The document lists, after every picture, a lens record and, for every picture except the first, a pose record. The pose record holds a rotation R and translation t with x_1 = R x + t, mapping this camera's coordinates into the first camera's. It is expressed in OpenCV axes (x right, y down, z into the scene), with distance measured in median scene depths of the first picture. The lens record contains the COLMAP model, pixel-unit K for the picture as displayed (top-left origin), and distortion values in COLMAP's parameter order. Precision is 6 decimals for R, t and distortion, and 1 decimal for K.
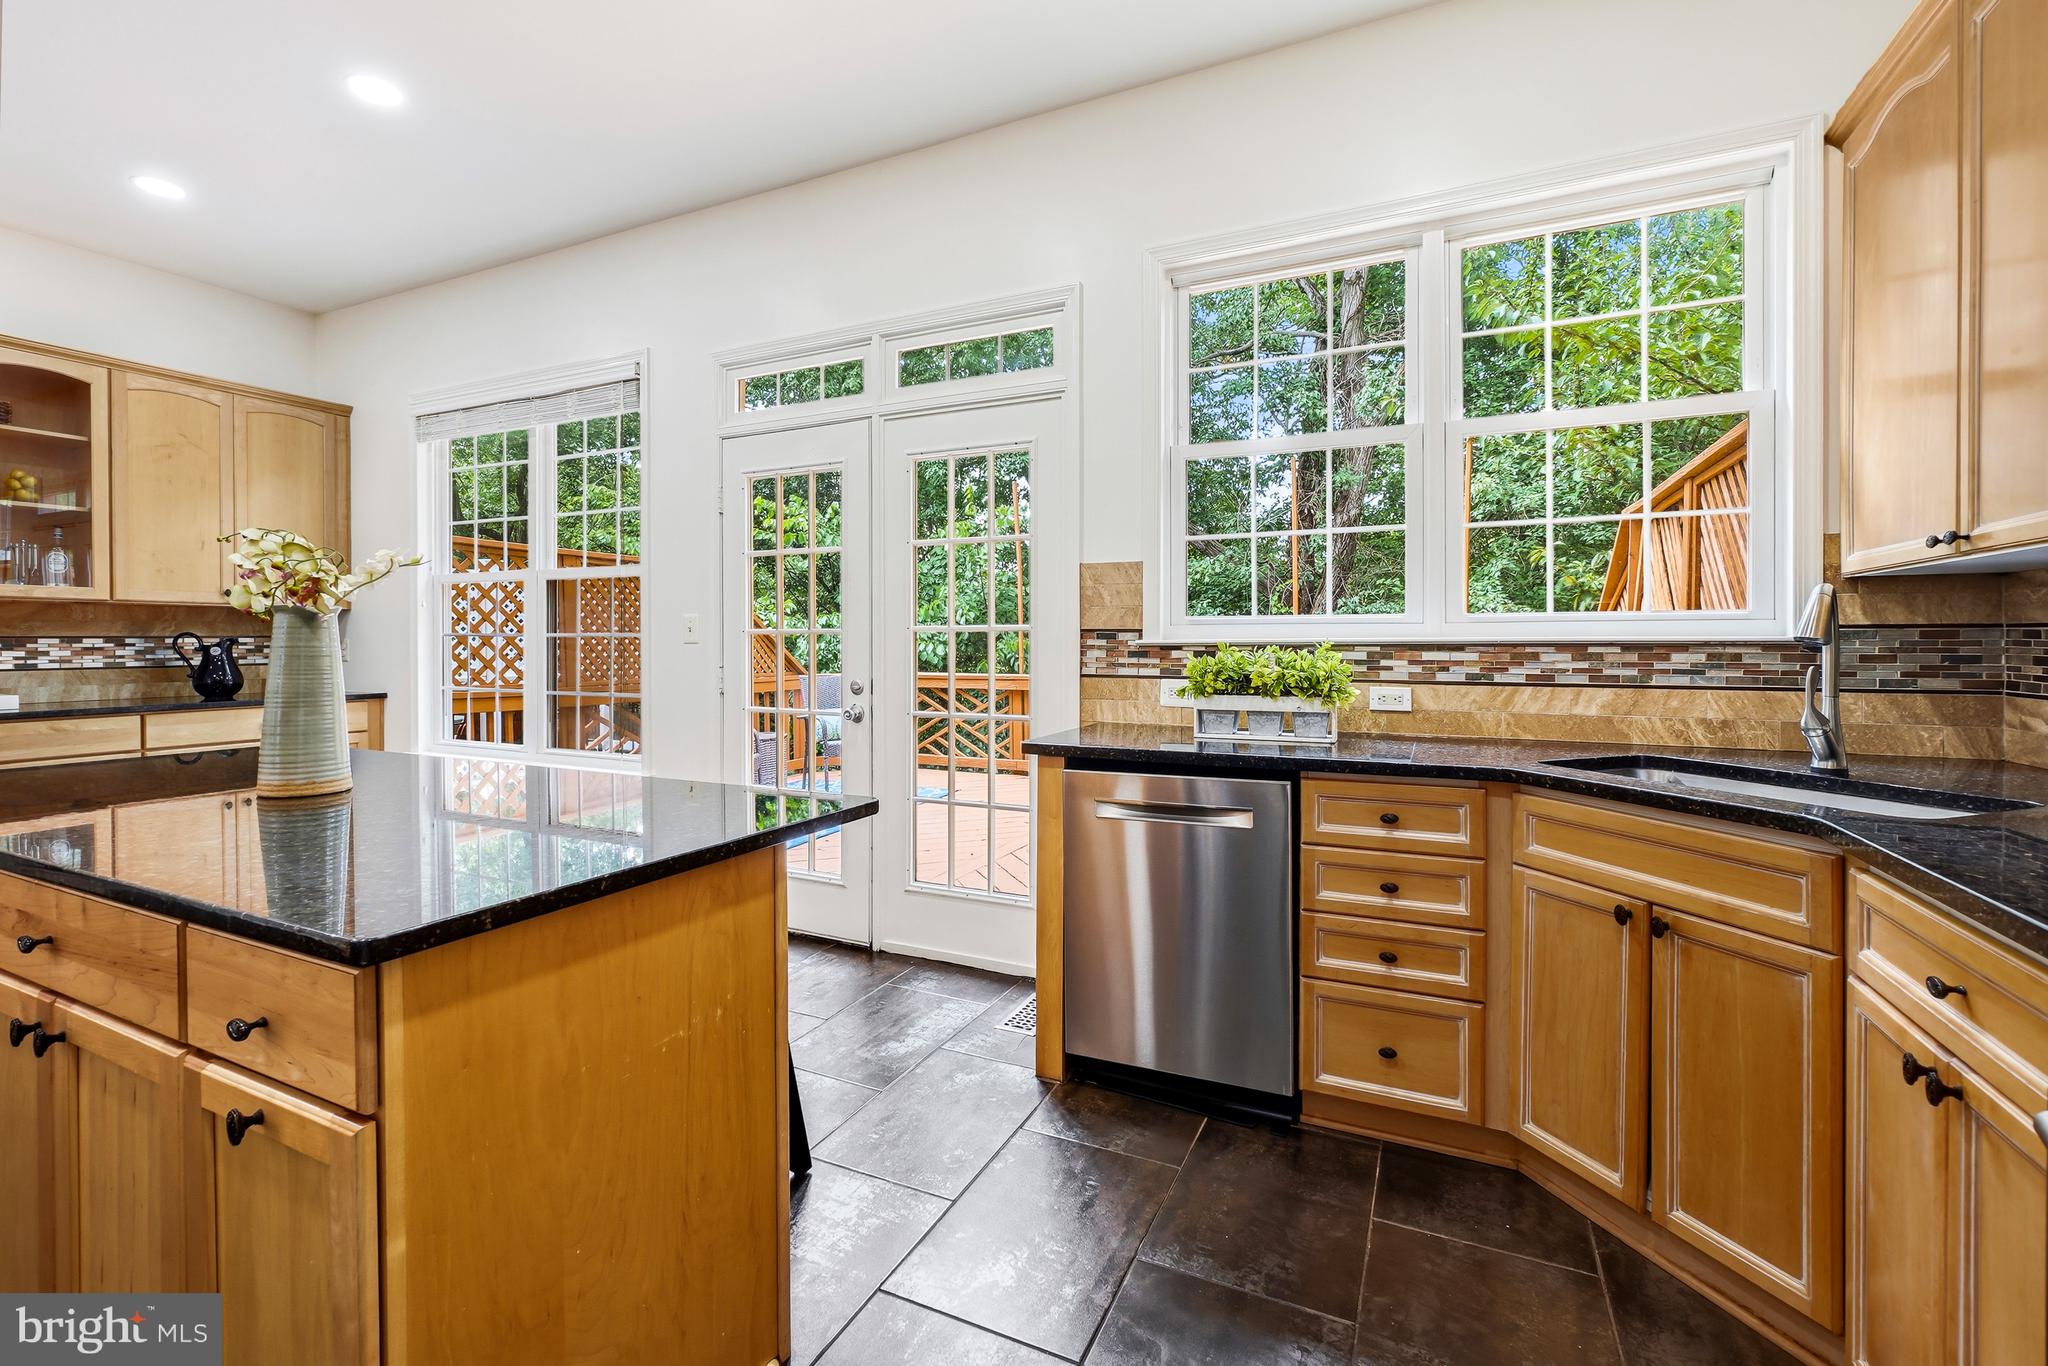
lens RADIAL K [[893.3, 0, 1009.9], [0, 893.3, 640.1], [0, 0, 1]] dist [-0.006775, 0.001007]
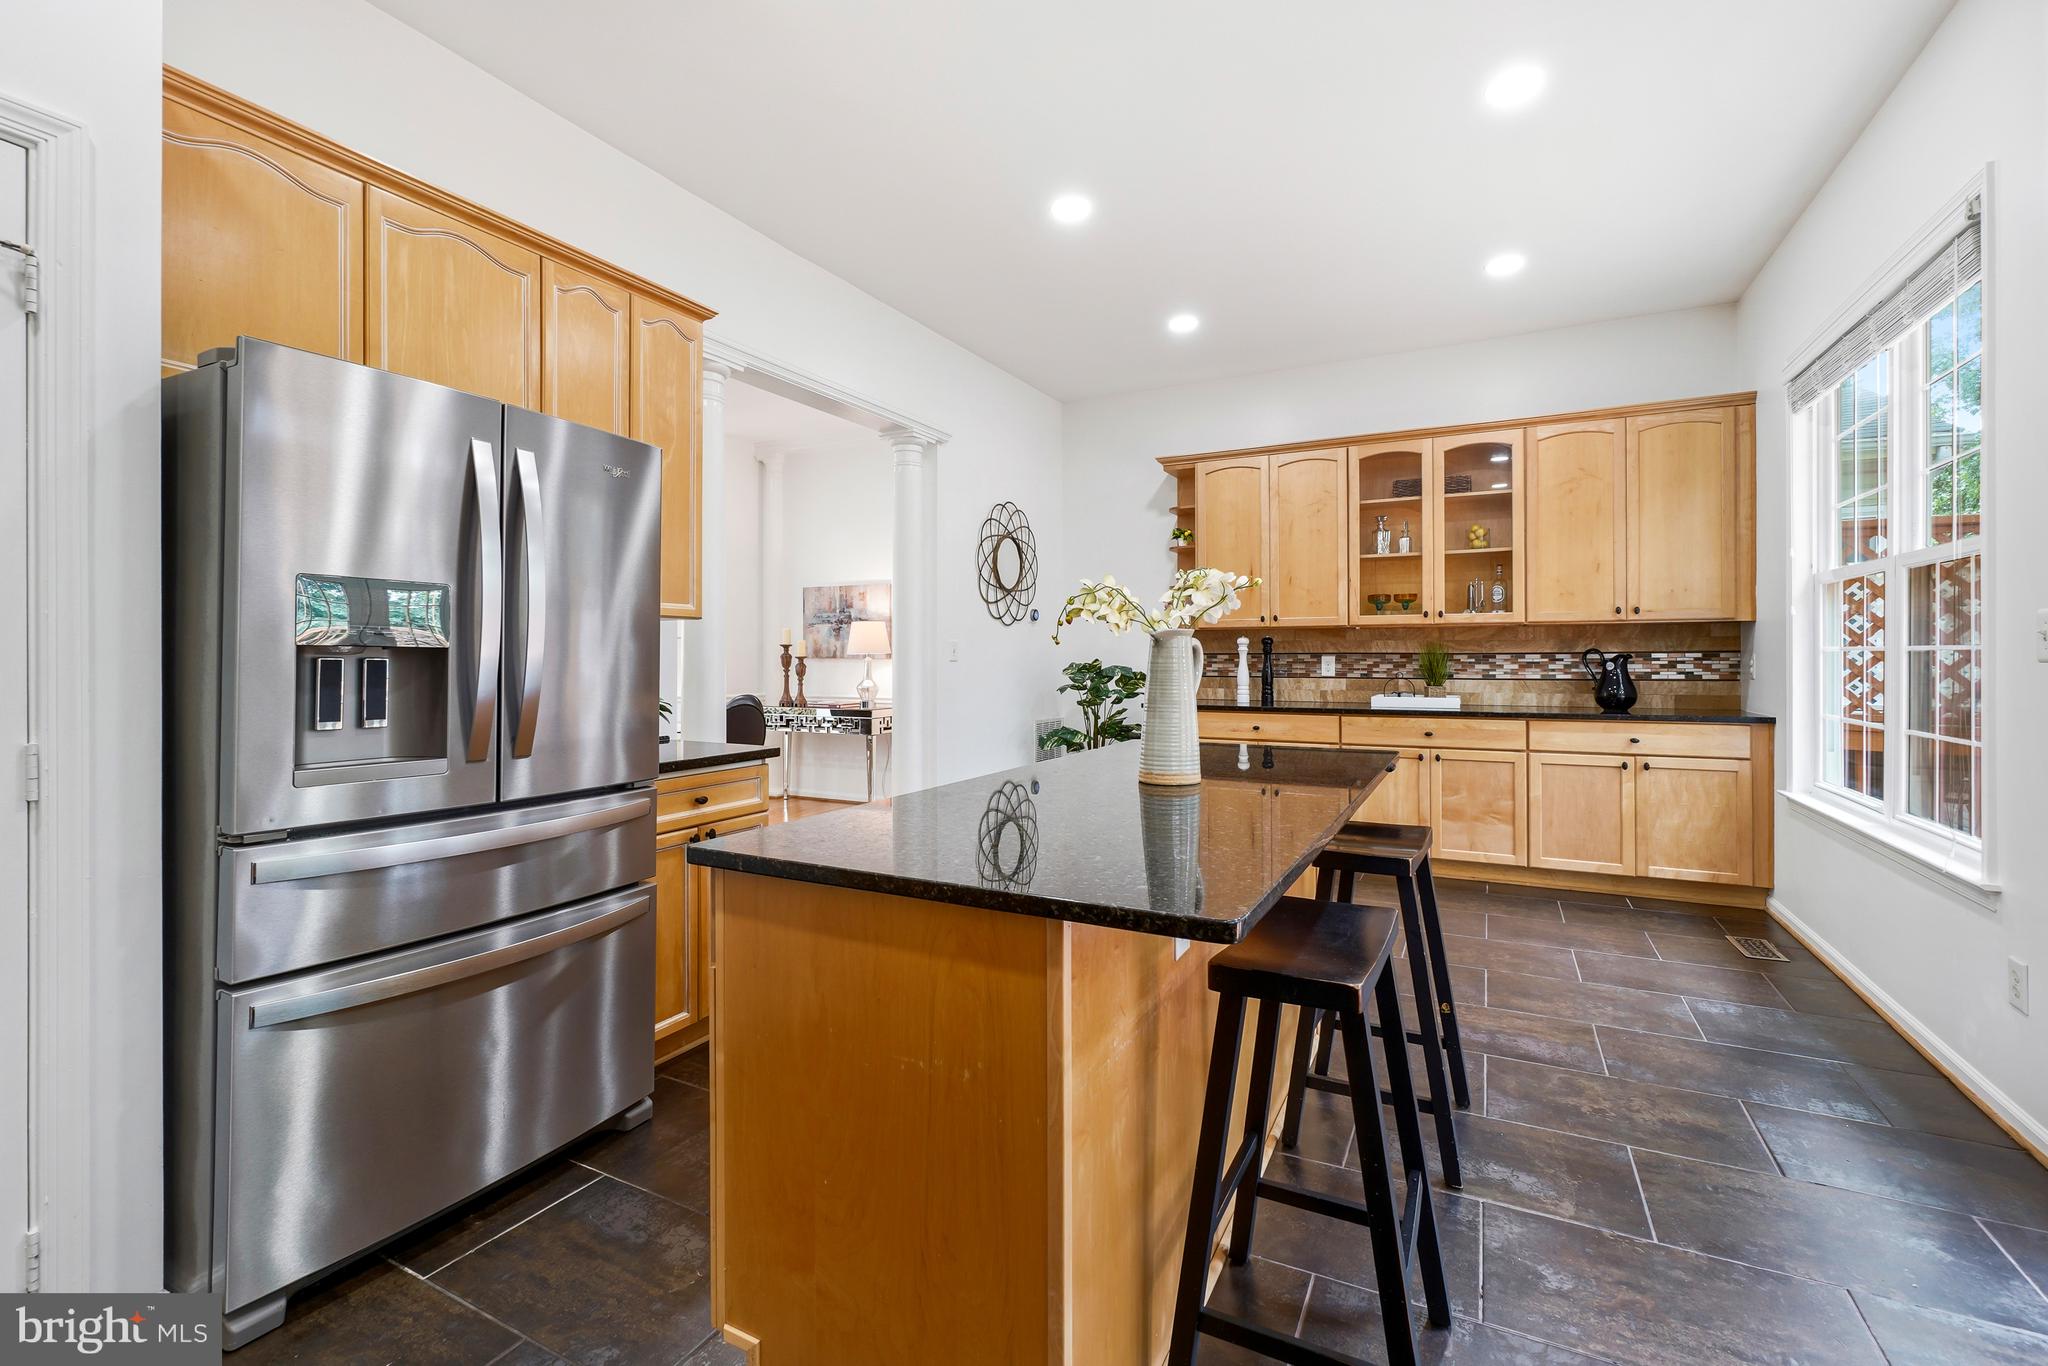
lens RADIAL K [[893.3, 0, 1034.5], [0, 893.3, 658.3], [0, 0, 1]] dist [-0.006775, 0.001007]
pose [[-0.008637, 0.000018, -0.999963, 0.180906], [0.003307, 0.999995, -0.000011, 0.000959], [0.999957, -0.003307, -0.008637, 0.345402]]
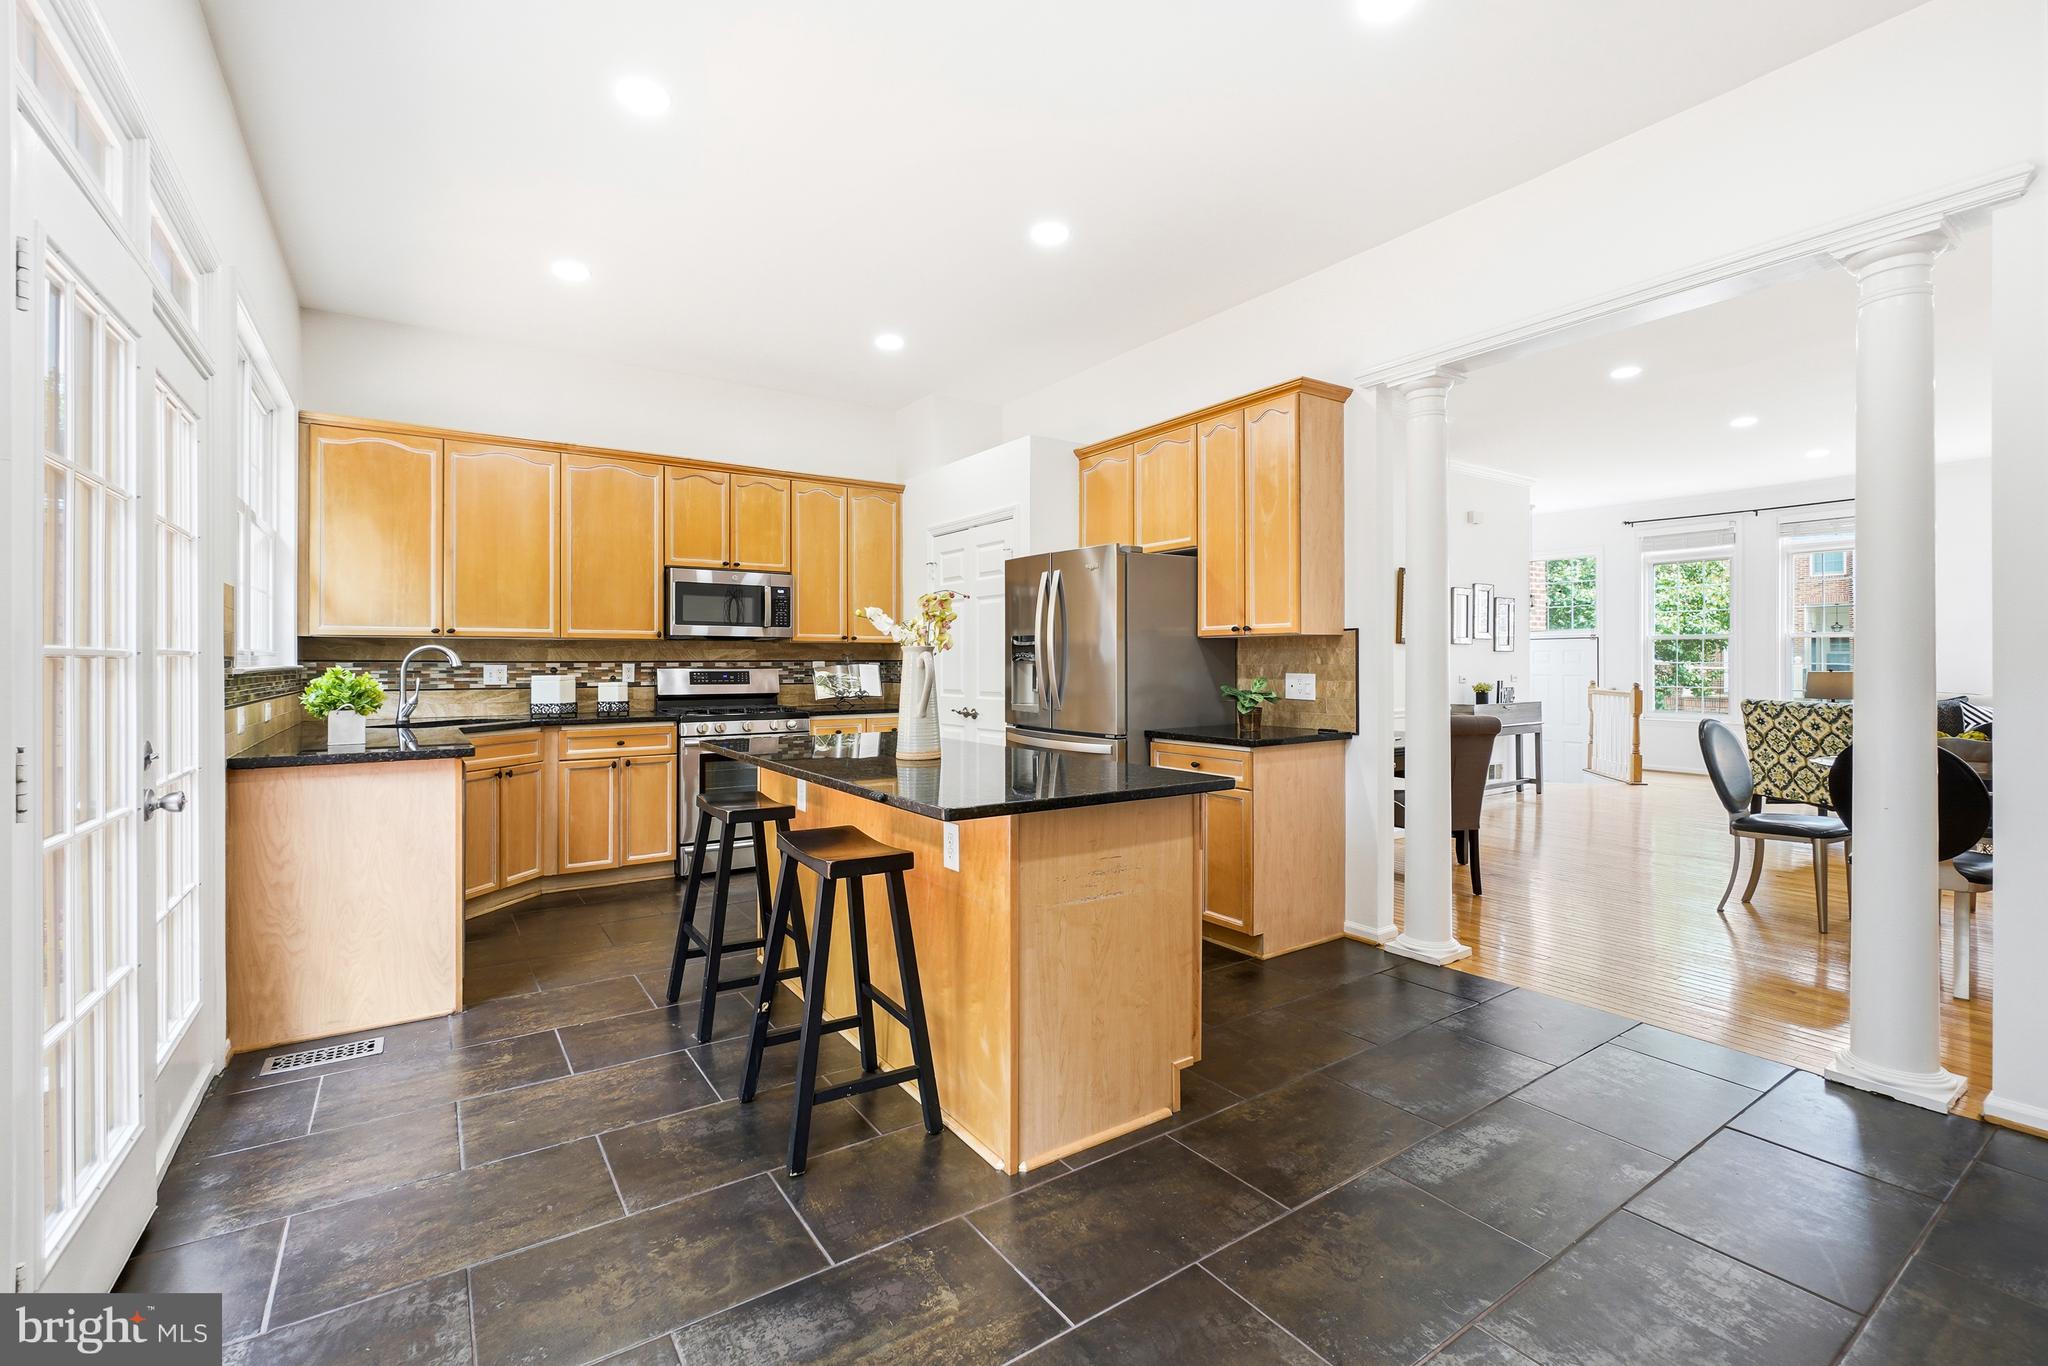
lens RADIAL K [[893.3, 0, 1022.9], [0, 893.3, 667.1], [0, 0, 1]] dist [-0.006775, 0.001007]
pose [[-0.870743, 0.001411, 0.491736, -0.736183], [0.005381, 0.999963, 0.006660, -0.003536], [-0.491709, 0.008445, -0.870719, 0.978047]]
